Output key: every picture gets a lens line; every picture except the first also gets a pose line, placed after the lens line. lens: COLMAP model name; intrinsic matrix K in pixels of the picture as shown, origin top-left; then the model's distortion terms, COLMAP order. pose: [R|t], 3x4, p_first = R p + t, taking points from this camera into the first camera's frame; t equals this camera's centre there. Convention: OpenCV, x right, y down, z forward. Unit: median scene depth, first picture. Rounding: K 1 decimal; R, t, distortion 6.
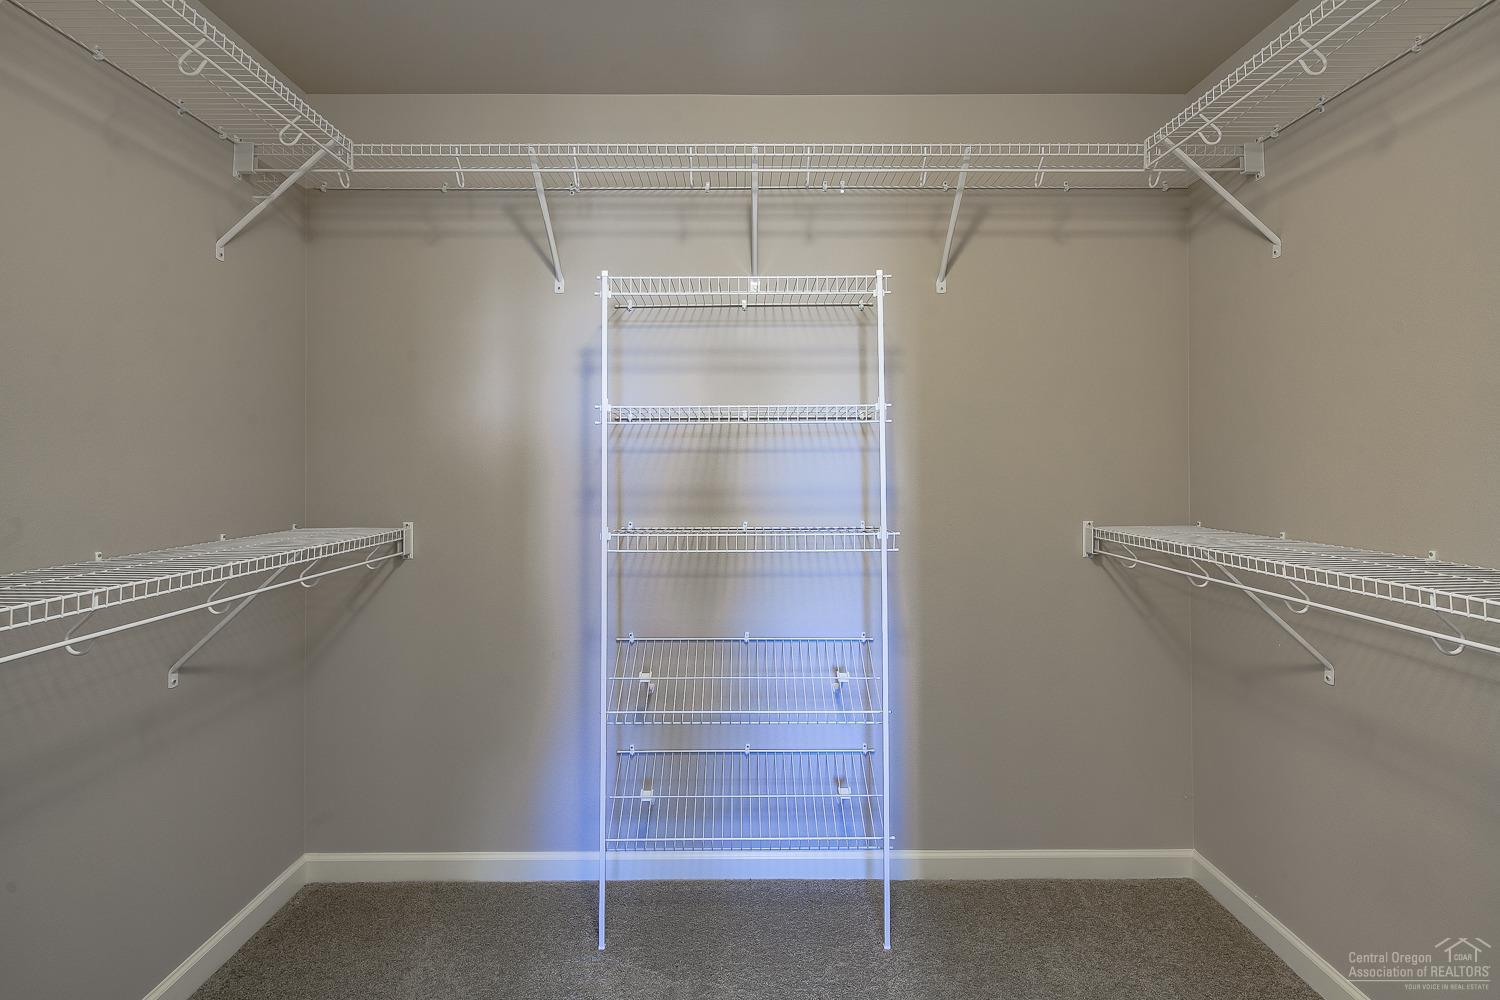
lens RADIAL K [[733.0, 0, 744.6], [0, 733.0, 461.1], [0, 0, 1]] dist [0.000461, -0.001825]
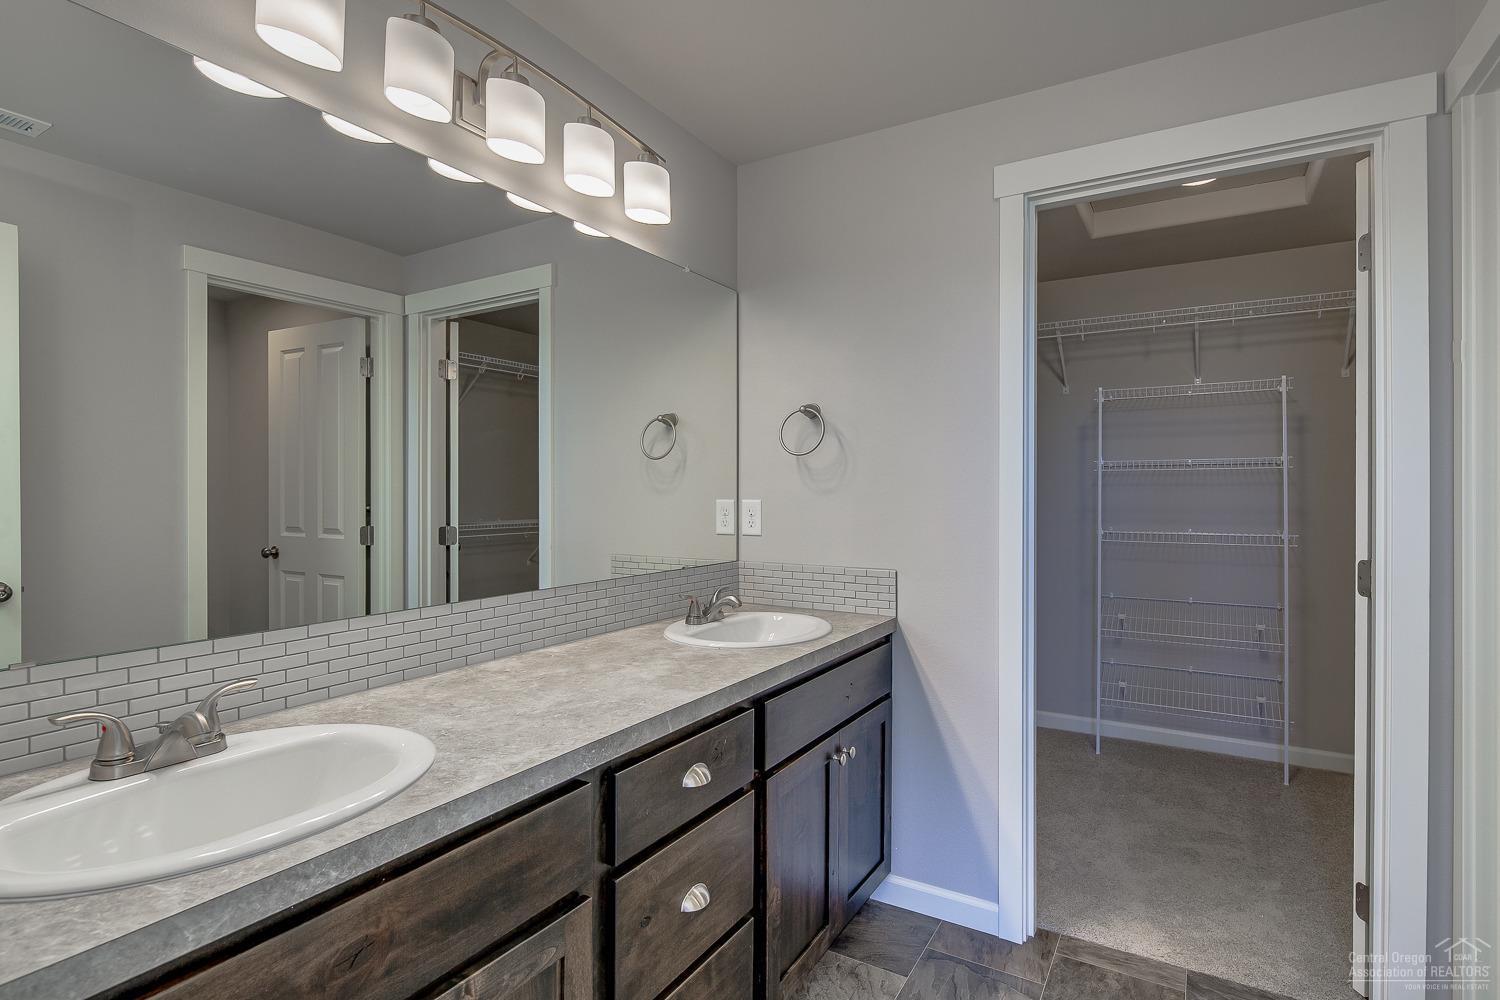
lens RADIAL K [[748.7, 0, 750.0], [0, 748.7, 500.0], [0, 0, 1]] dist [-0.000642, -0.000627]
pose [[0.852962, 0.005349, -0.521946, 0.039312], [-0.001107, 0.999964, 0.008439, 0.006332], [0.521972, -0.006620, 0.852937, -1.043079]]
